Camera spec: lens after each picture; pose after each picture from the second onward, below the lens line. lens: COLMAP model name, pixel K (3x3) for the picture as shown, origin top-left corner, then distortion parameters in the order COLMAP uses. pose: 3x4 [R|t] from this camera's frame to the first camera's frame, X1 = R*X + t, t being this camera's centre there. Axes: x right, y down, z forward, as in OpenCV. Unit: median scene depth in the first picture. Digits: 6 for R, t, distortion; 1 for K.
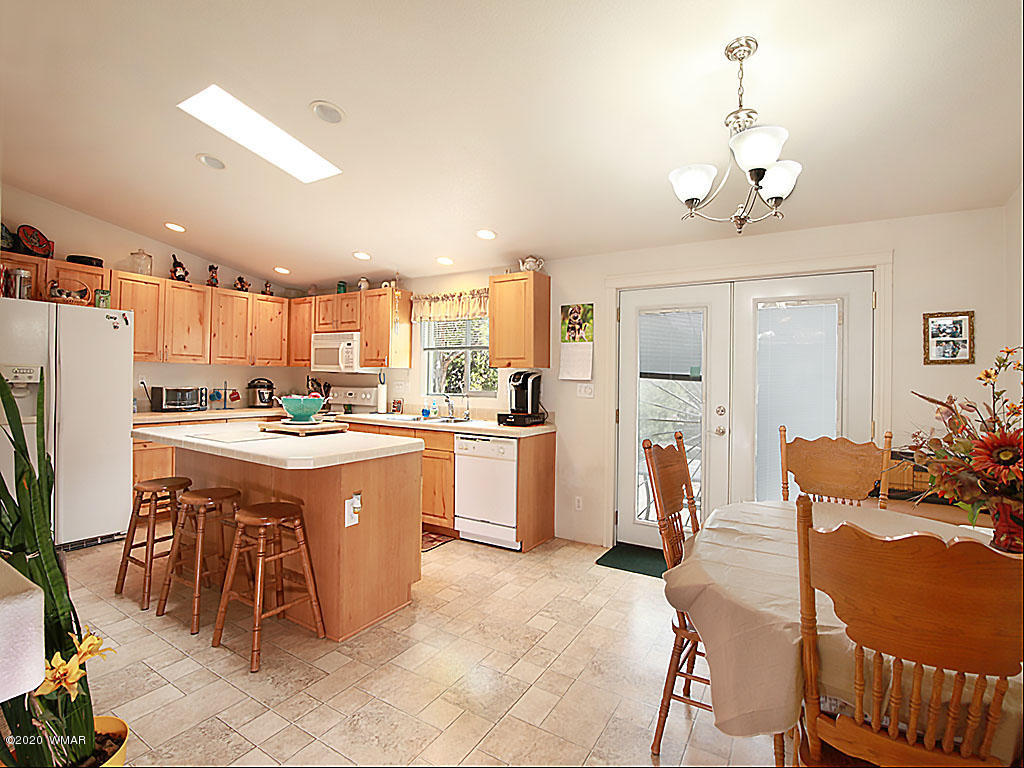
lens RADIAL K [[495.4, 0, 503.6], [0, 495.4, 381.0], [0, 0, 1]] dist [0.005530, 0.000533]
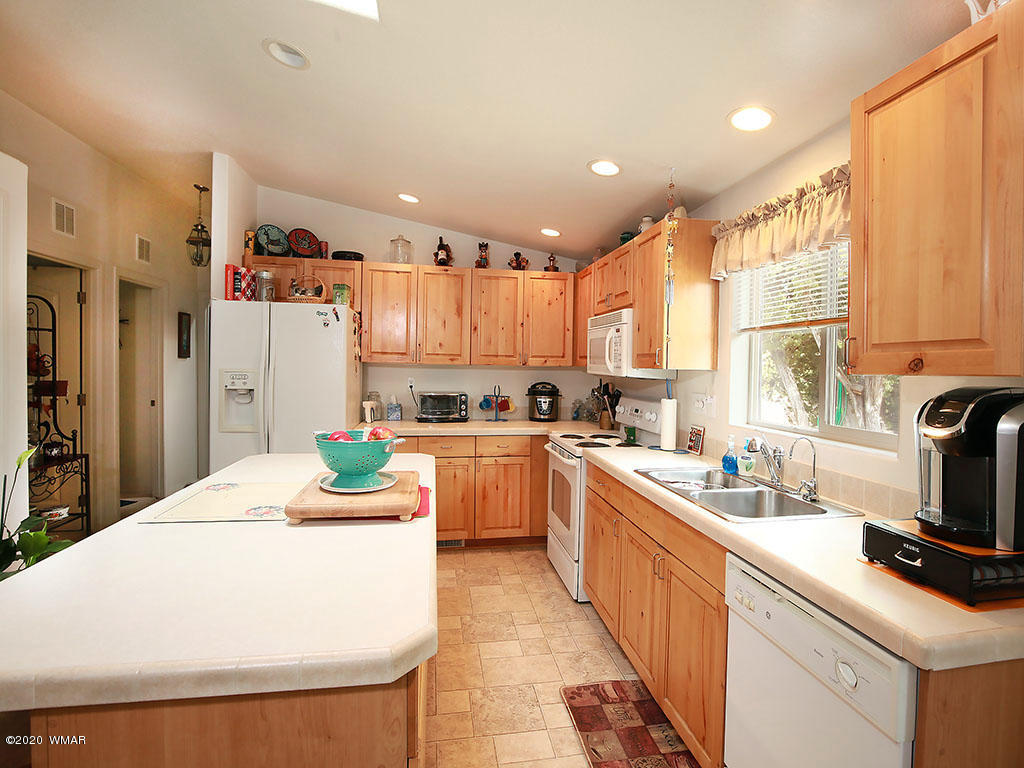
lens RADIAL K [[493.2, 0, 521.1], [0, 493.2, 378.3], [0, 0, 1]] dist [-0.035508, 0.002140]
pose [[0.679418, 0.013696, -0.733624, 0.056364], [-0.009228, 0.999906, 0.010122, -0.023752], [0.733693, -0.000107, 0.679481, 0.590553]]
